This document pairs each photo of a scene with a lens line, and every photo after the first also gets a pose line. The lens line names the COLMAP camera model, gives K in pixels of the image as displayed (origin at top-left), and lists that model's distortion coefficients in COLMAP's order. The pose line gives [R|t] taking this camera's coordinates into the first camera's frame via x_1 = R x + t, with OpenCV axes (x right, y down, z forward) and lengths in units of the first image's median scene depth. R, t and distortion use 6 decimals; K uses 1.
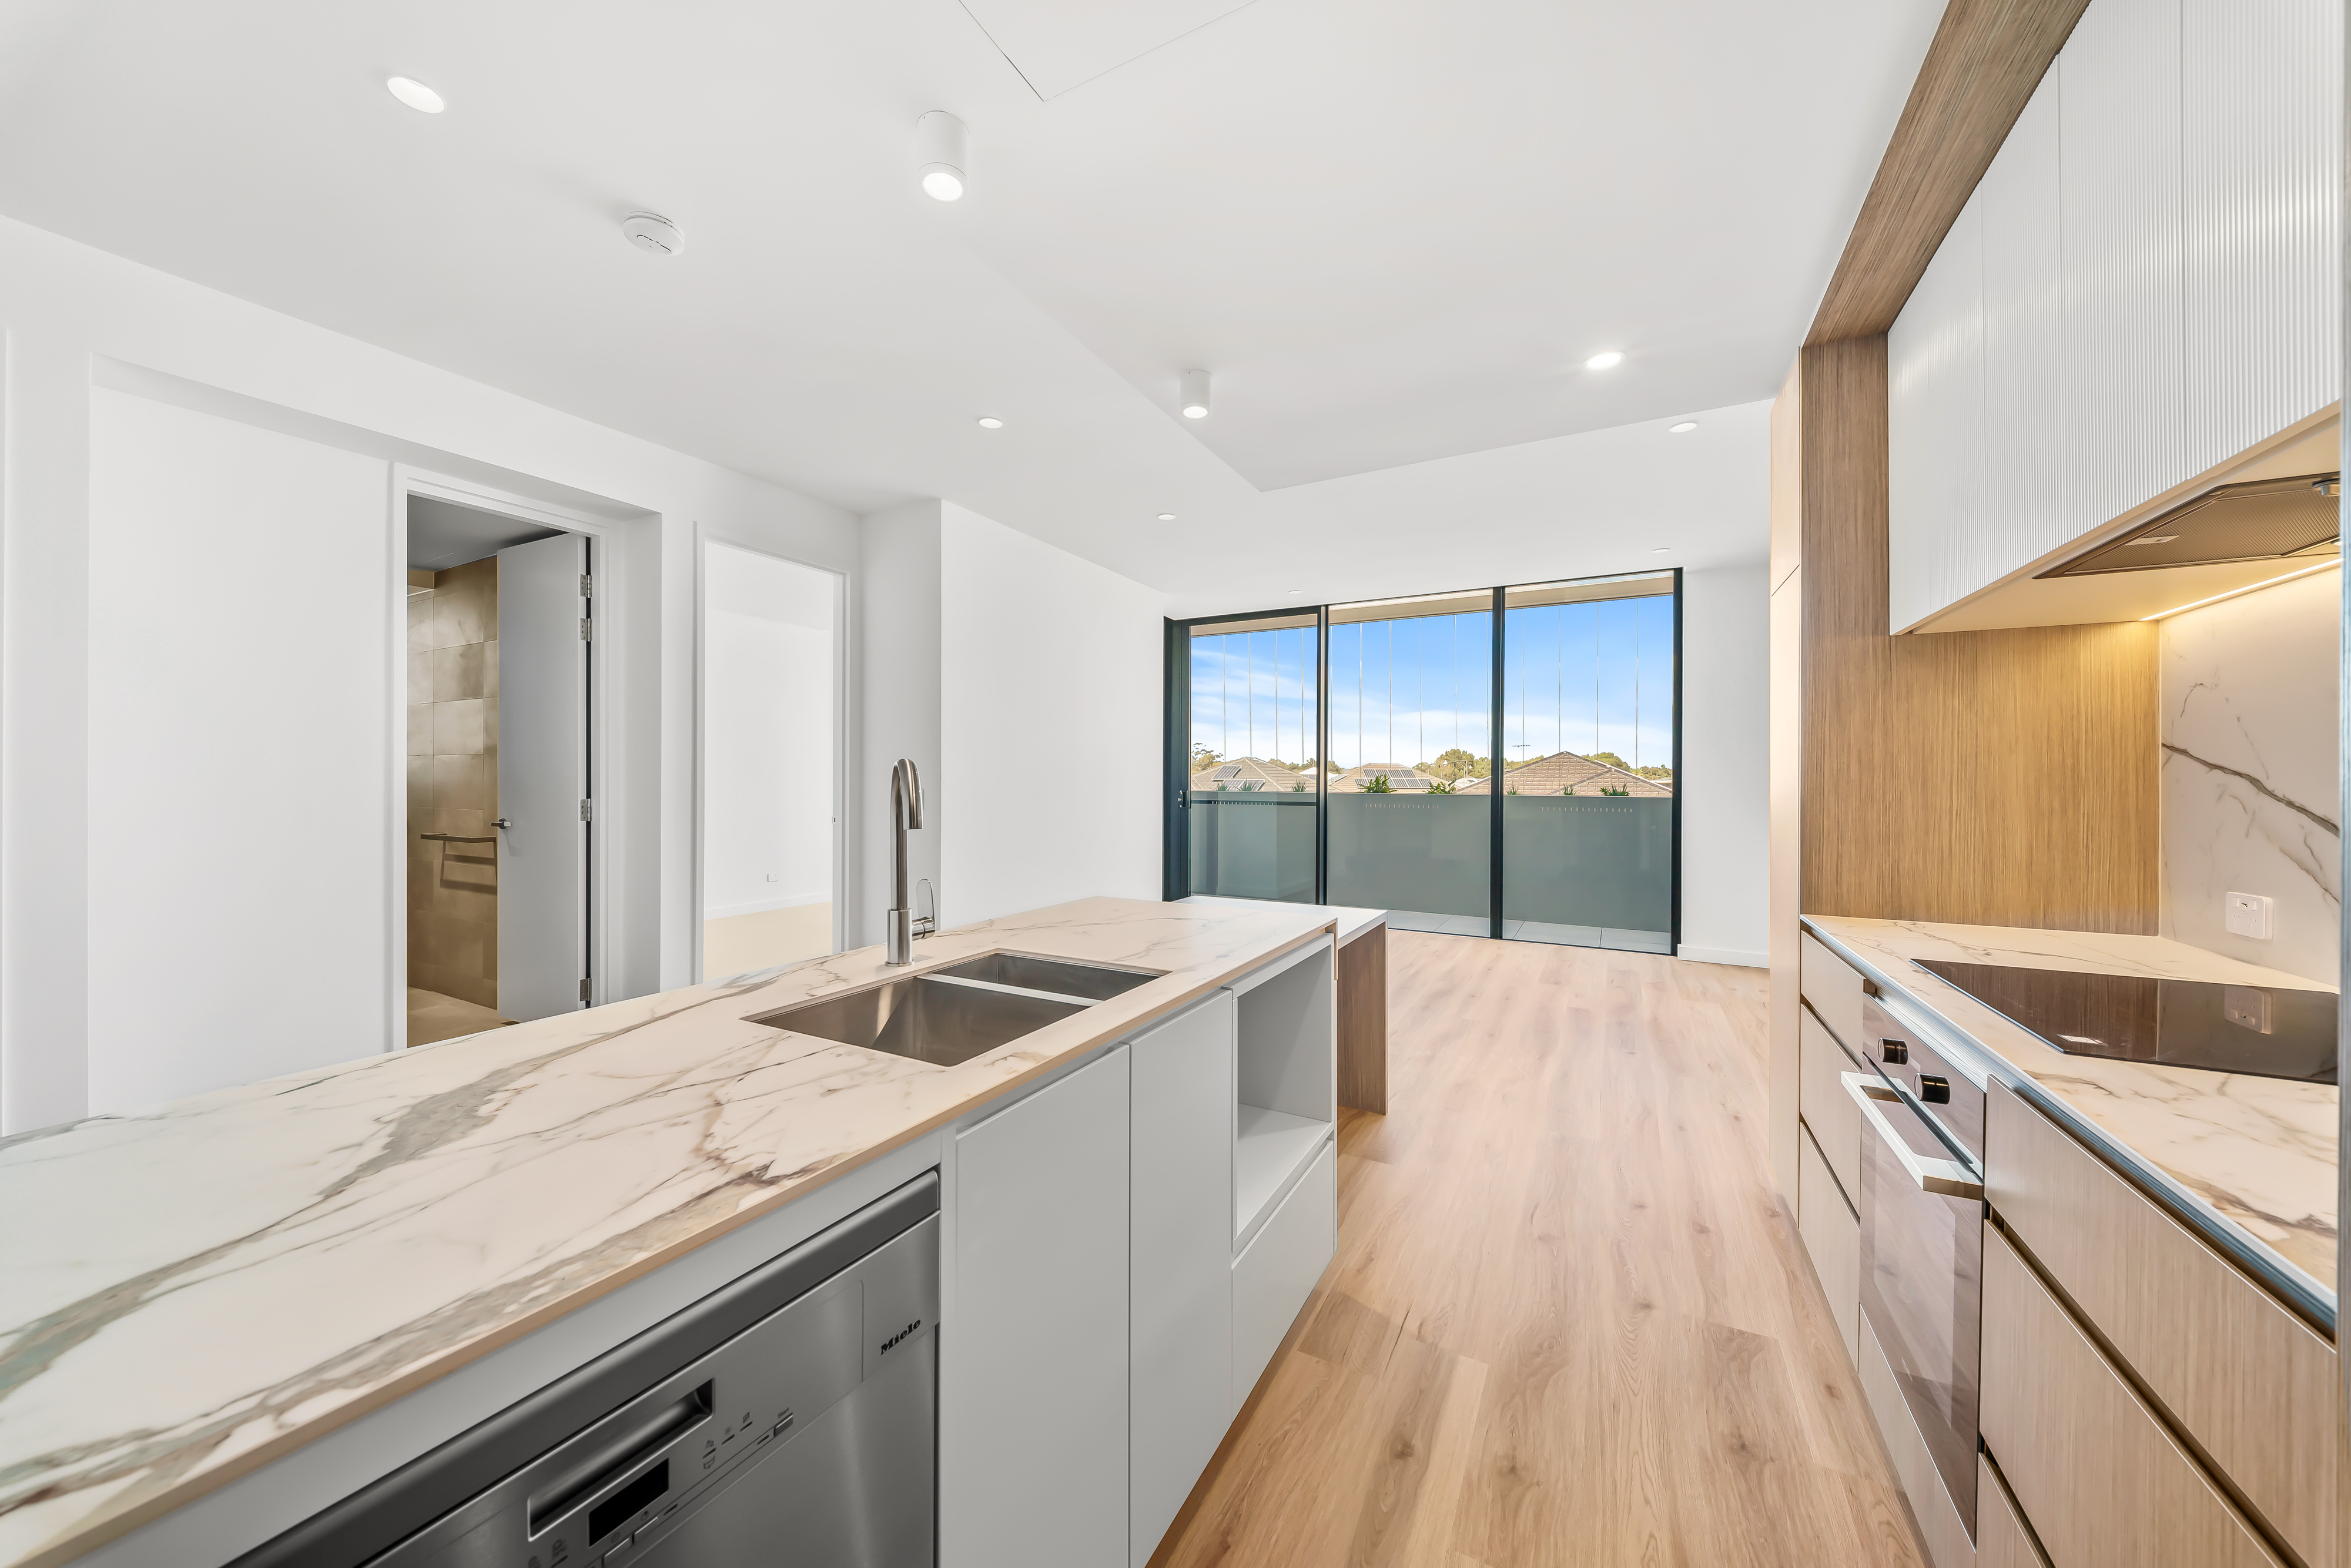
lens RADIAL K [[821.4, 0, 1154.9], [0, 821.4, 782.8], [0, 0, 1]] dist [0.008794, -0.006751]
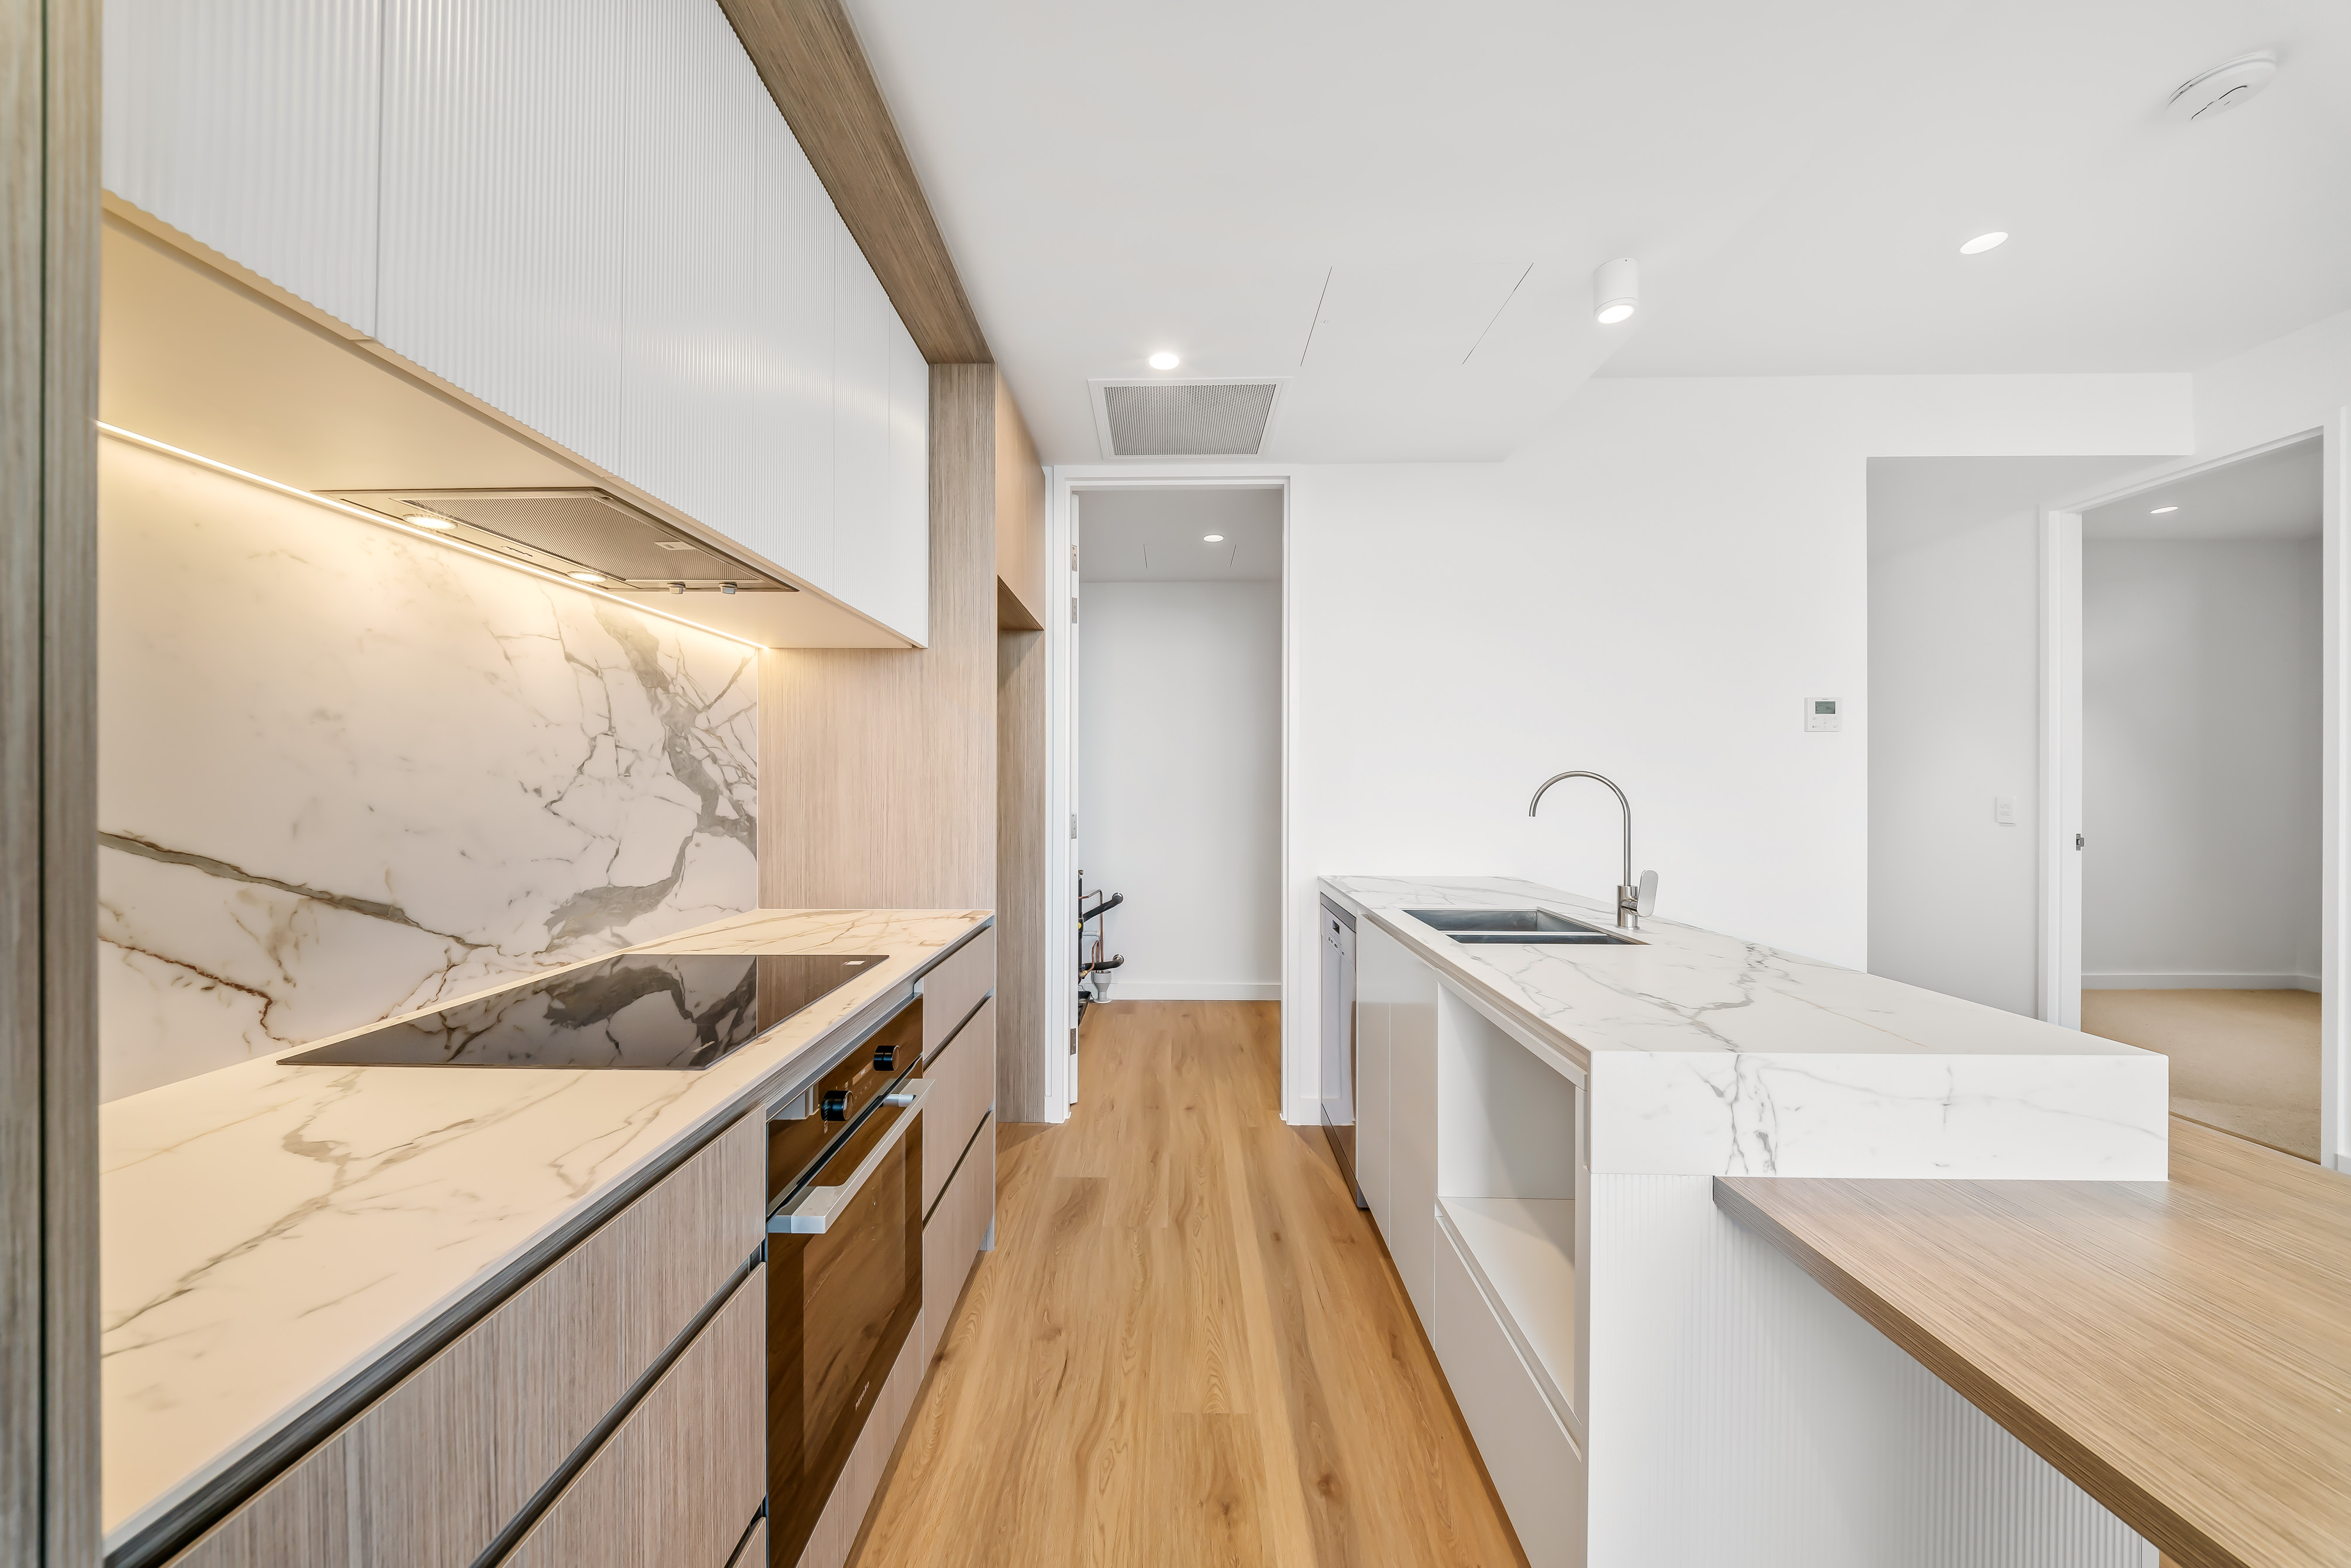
lens RADIAL K [[821.4, 0, 1154.9], [0, 821.4, 782.8], [0, 0, 1]] dist [0.008794, -0.006751]
pose [[-0.884818, -0.005215, -0.465907, 0.904120], [-0.005841, 0.999983, -0.000100, -0.002132], [0.465900, 0.002633, -0.884833, 1.704845]]
